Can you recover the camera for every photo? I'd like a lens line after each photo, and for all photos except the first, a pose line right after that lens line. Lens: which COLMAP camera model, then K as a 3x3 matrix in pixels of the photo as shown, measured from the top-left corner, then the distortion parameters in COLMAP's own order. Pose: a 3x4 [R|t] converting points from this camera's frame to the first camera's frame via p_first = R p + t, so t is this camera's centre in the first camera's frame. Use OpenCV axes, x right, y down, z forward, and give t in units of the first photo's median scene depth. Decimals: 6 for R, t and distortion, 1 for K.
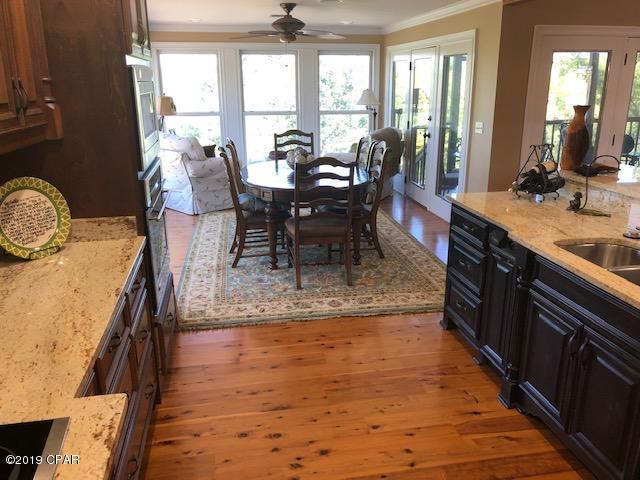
lens RADIAL K [[531.6, 0, 320.0], [0, 531.6, 240.0], [0, 0, 1]] dist [0.046129, -0.056376]
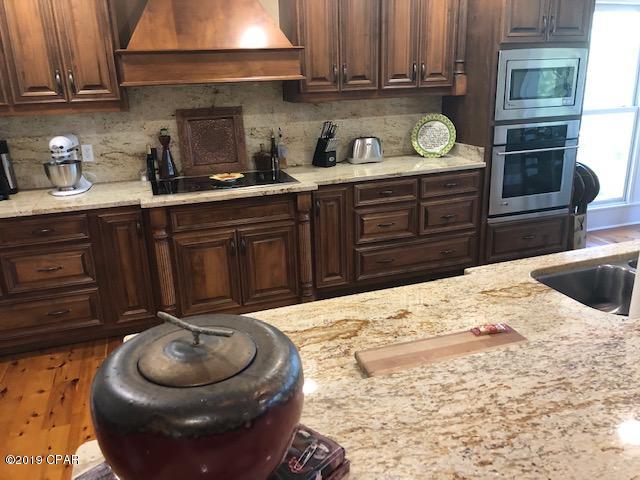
lens RADIAL K [[531.6, 0, 320.0], [0, 531.6, 240.0], [0, 0, 1]] dist [0.046129, -0.056376]
pose [[0.148139, 0.310362, -0.939005, 1.275213], [-0.263481, 0.927550, 0.265009, -0.093197], [0.953222, 0.208152, 0.219181, 0.270743]]
